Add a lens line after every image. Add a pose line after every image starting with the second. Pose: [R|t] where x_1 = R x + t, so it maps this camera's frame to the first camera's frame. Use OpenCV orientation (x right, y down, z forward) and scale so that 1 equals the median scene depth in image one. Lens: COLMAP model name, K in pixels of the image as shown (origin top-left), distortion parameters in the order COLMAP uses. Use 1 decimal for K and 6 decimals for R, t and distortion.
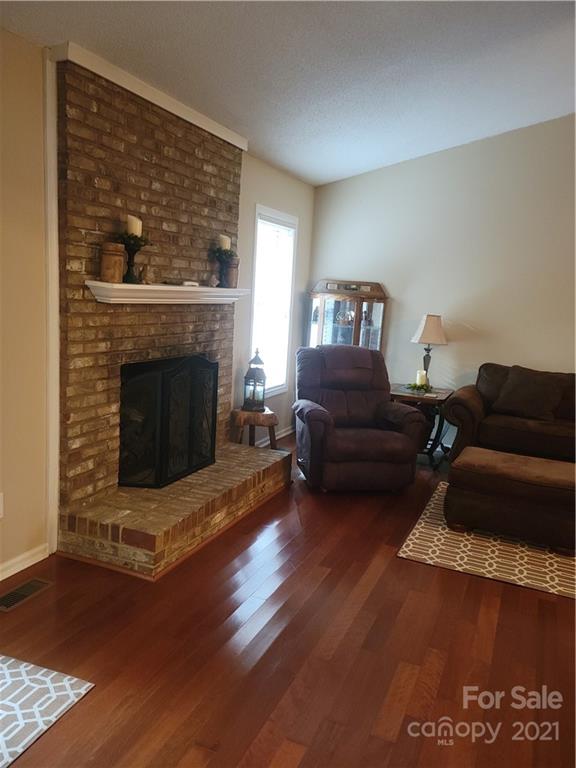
lens RADIAL K [[606.5, 0, 288.0], [0, 606.5, 384.0], [0, 0, 1]] dist [0.106497, -0.120408]
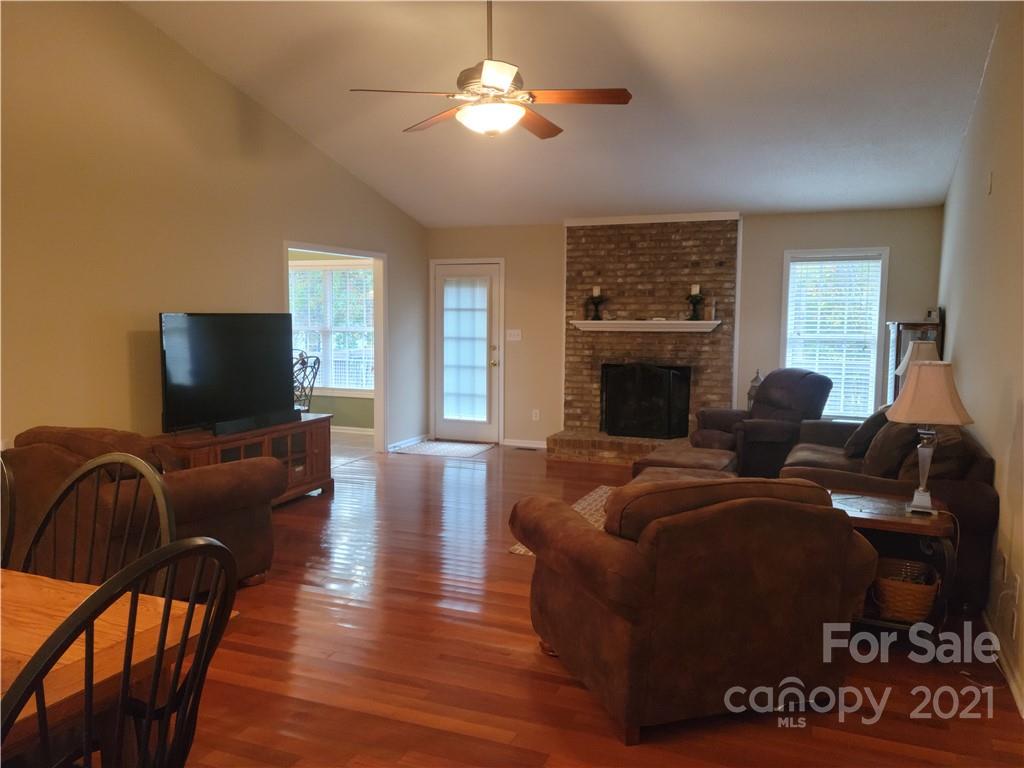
lens RADIAL K [[808.6, 0, 512.0], [0, 808.6, 384.0], [0, 0, 1]] dist [0.106497, -0.120408]
pose [[0.002571, 0.031071, -0.999514, 2.072399], [-0.159813, 0.986683, 0.030261, -0.000648], [0.987144, 0.159658, 0.007503, 0.671977]]
